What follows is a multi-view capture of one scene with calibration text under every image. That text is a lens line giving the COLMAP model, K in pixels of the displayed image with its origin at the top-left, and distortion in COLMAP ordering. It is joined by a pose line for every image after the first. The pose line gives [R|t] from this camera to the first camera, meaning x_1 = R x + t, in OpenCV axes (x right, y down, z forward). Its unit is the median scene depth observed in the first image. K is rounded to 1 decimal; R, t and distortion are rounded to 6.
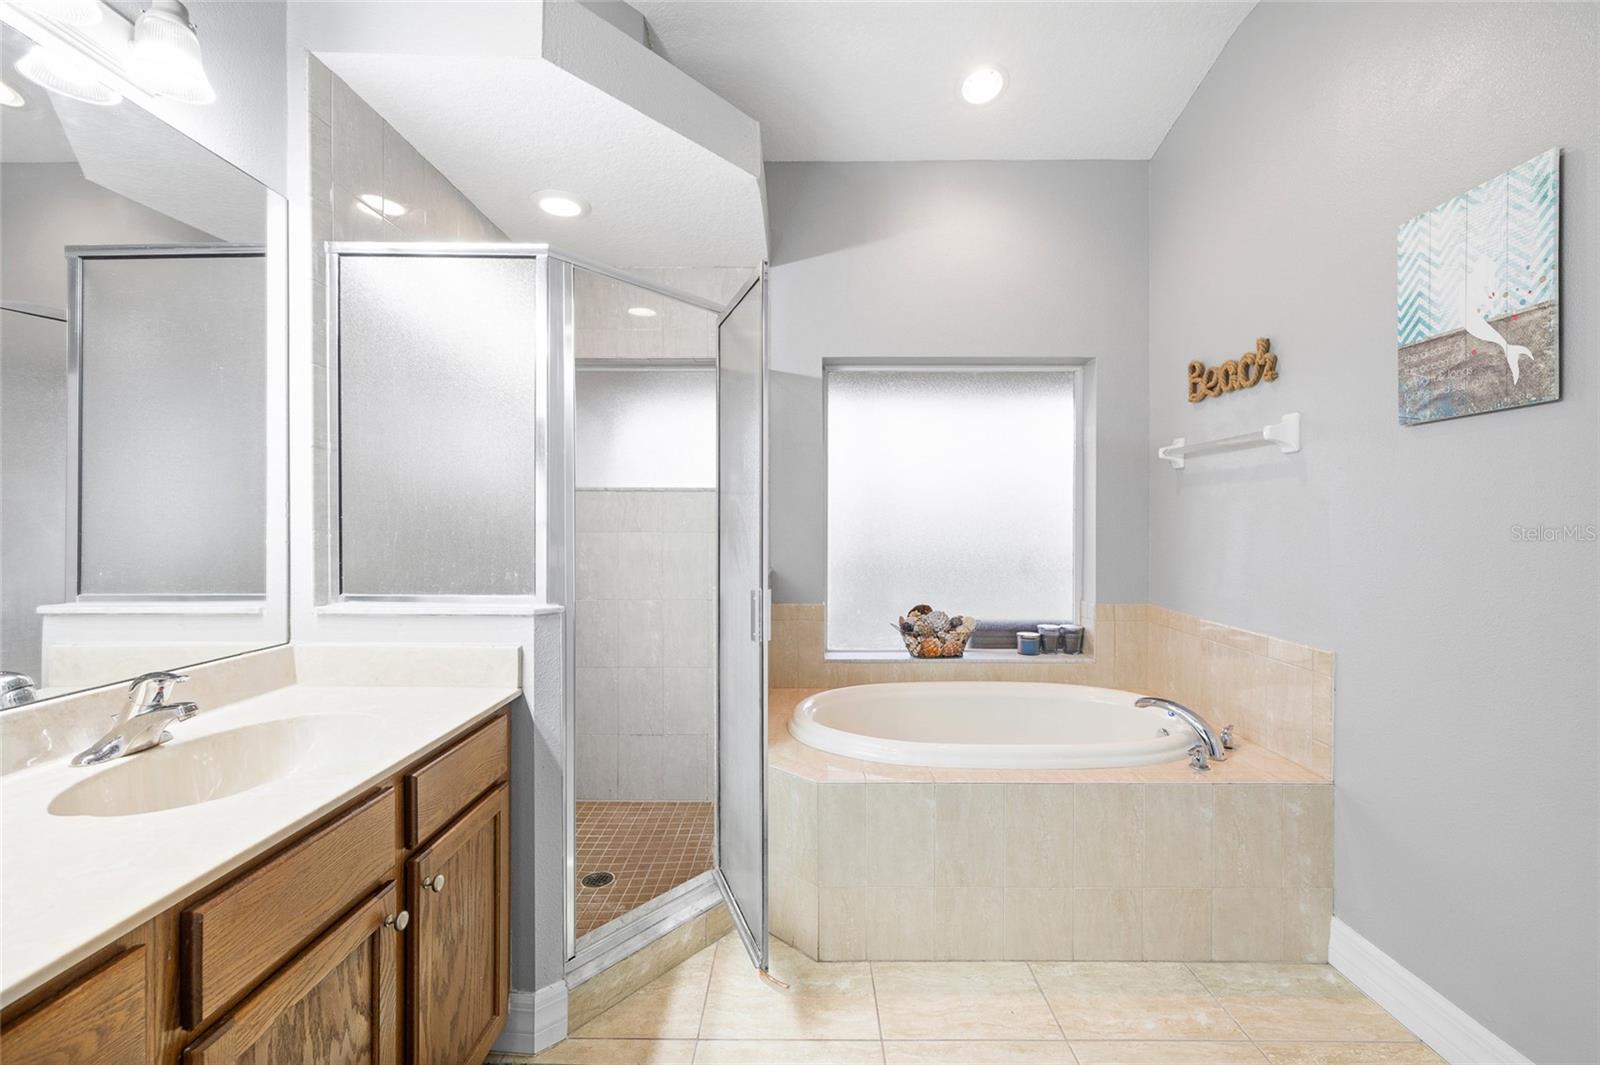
lens RADIAL K [[669.8, 0, 800.0], [0, 669.8, 532.5], [0, 0, 1]] dist [-0.000030, -0.000050]
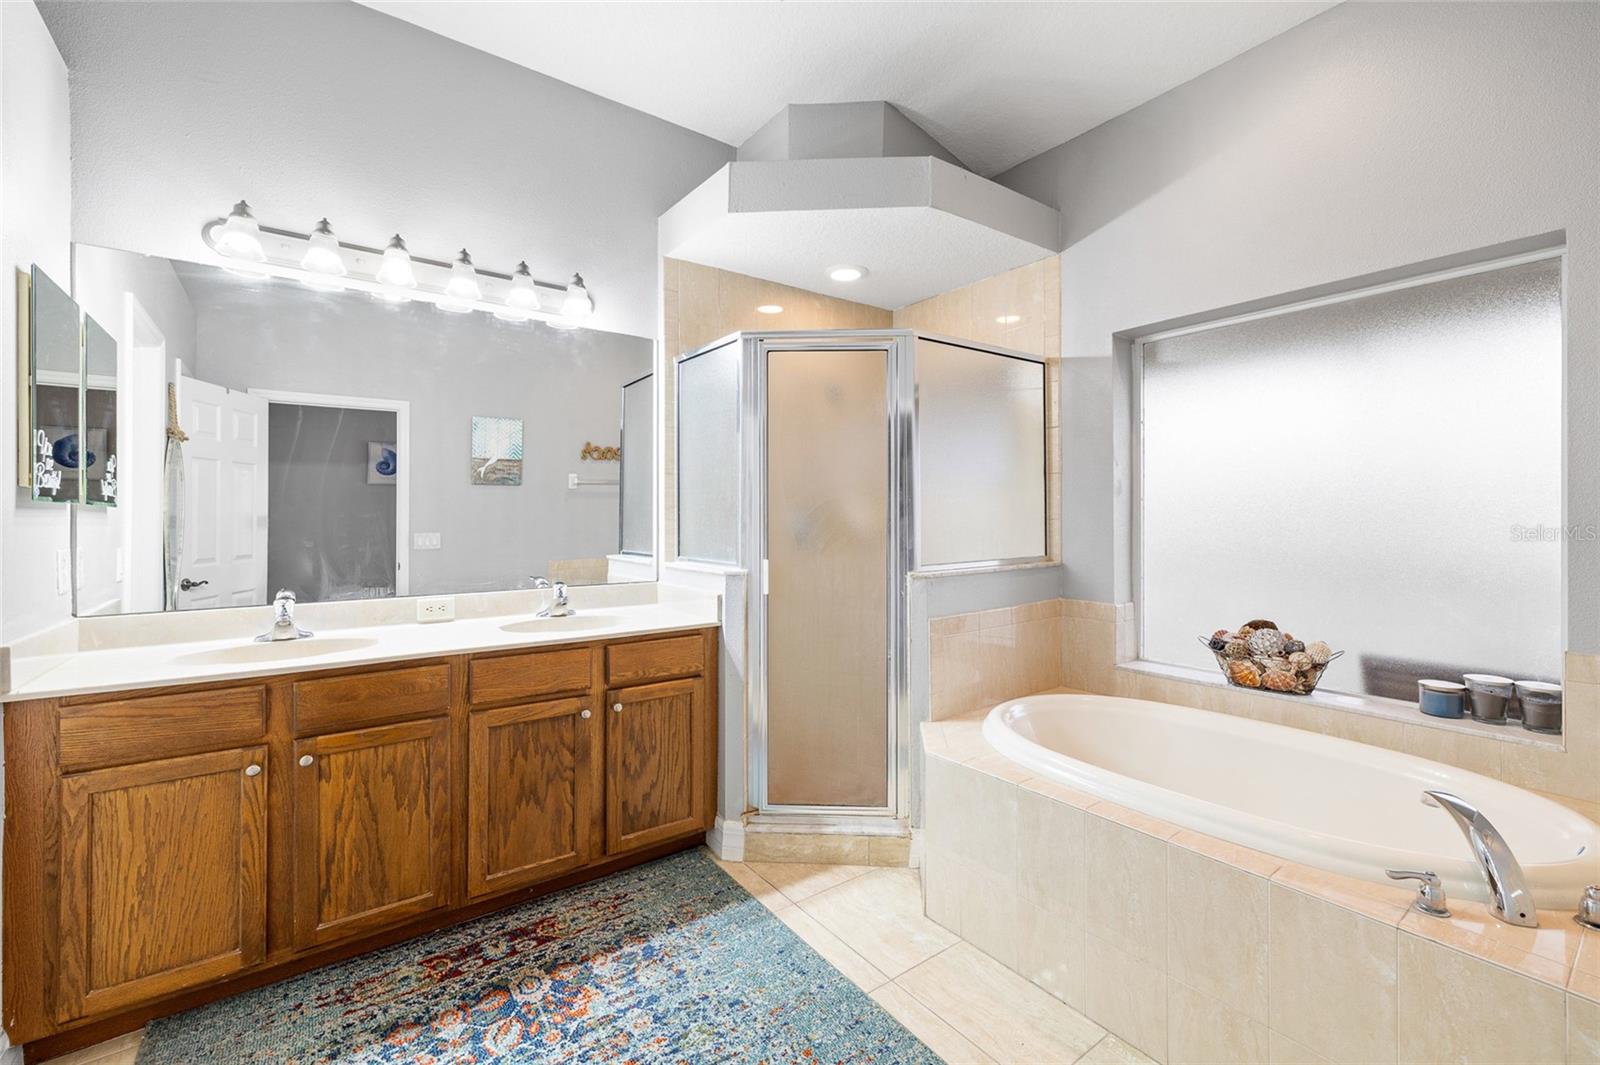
lens RADIAL K [[676.8, 0, 804.1], [0, 676.8, 523.0], [0, 0, 1]] dist [0.000151, -0.000024]
pose [[0.599240, 0.005738, -0.800549, 0.787673], [-0.009827, 0.999952, -0.000189, 0.001876], [0.800509, 0.007981, 0.599268, 0.174237]]
